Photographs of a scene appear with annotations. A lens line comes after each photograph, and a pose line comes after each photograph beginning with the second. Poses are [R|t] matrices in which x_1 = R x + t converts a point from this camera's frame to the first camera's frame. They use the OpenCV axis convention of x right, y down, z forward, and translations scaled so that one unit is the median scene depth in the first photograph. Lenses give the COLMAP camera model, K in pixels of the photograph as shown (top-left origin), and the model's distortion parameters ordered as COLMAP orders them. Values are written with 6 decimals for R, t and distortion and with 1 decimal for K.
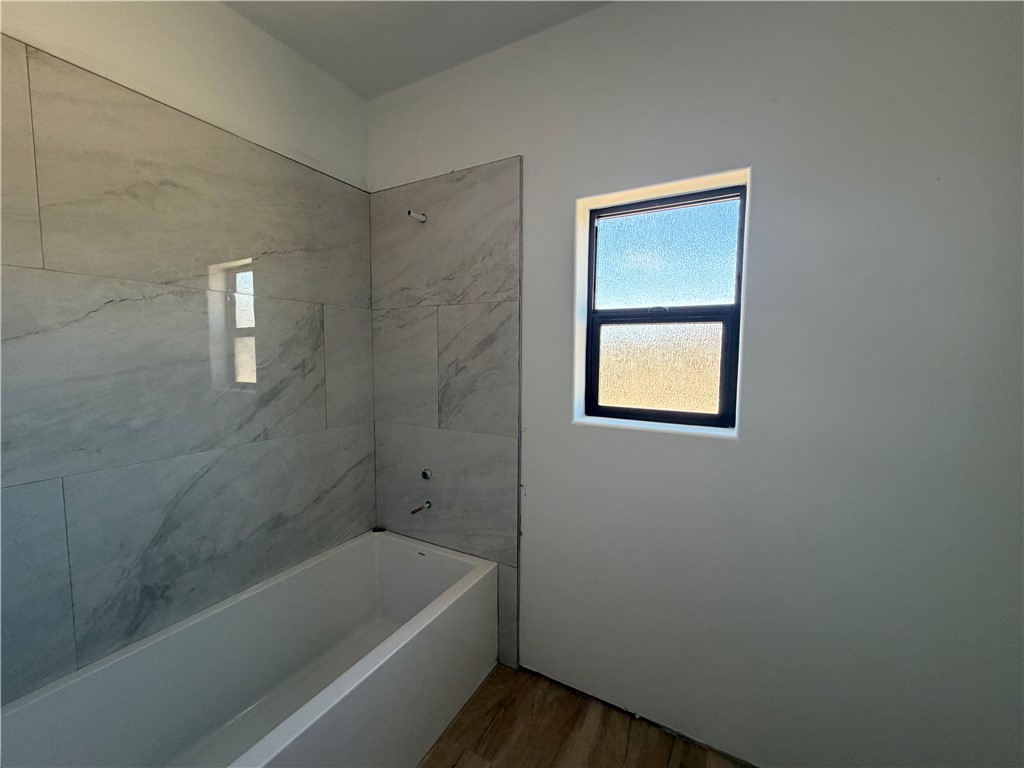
lens RADIAL K [[411.9, 0, 510.7], [0, 411.9, 379.8], [0, 0, 1]] dist [0.001466, -0.000208]
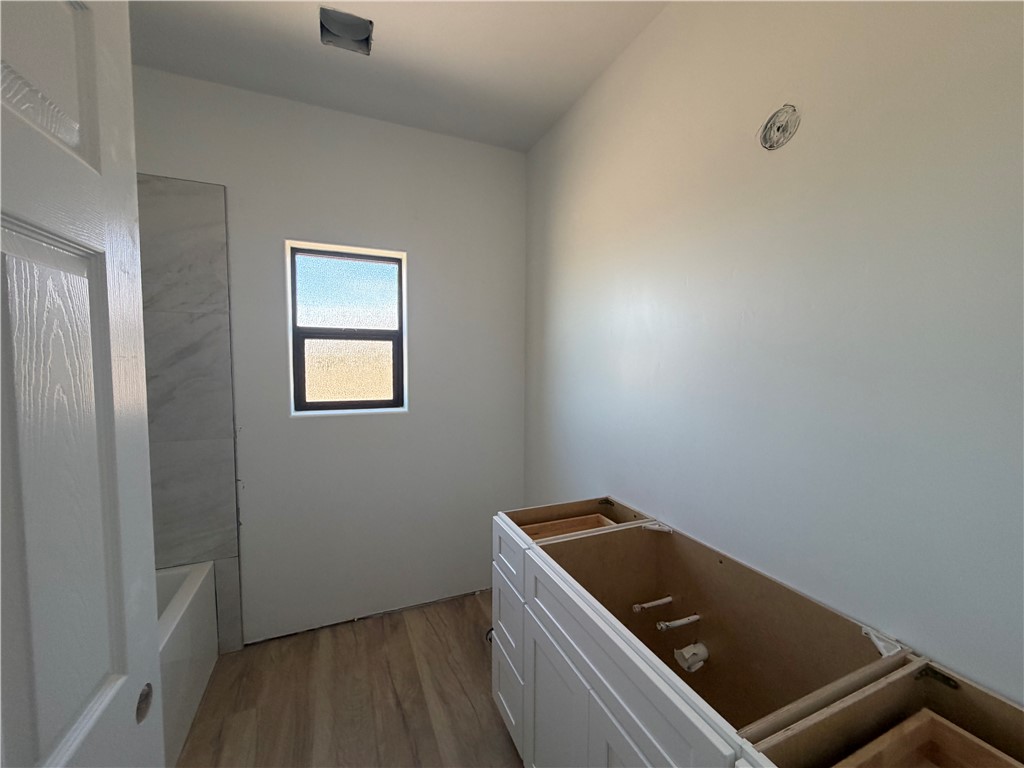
lens RADIAL K [[411.9, 0, 510.7], [0, 411.9, 379.8], [0, 0, 1]] dist [0.001466, -0.000208]
pose [[0.609331, -0.041239, 0.791843, -0.401672], [0.058756, 0.998249, 0.006775, 0.022025], [-0.790736, 0.042397, 0.610687, -0.272986]]
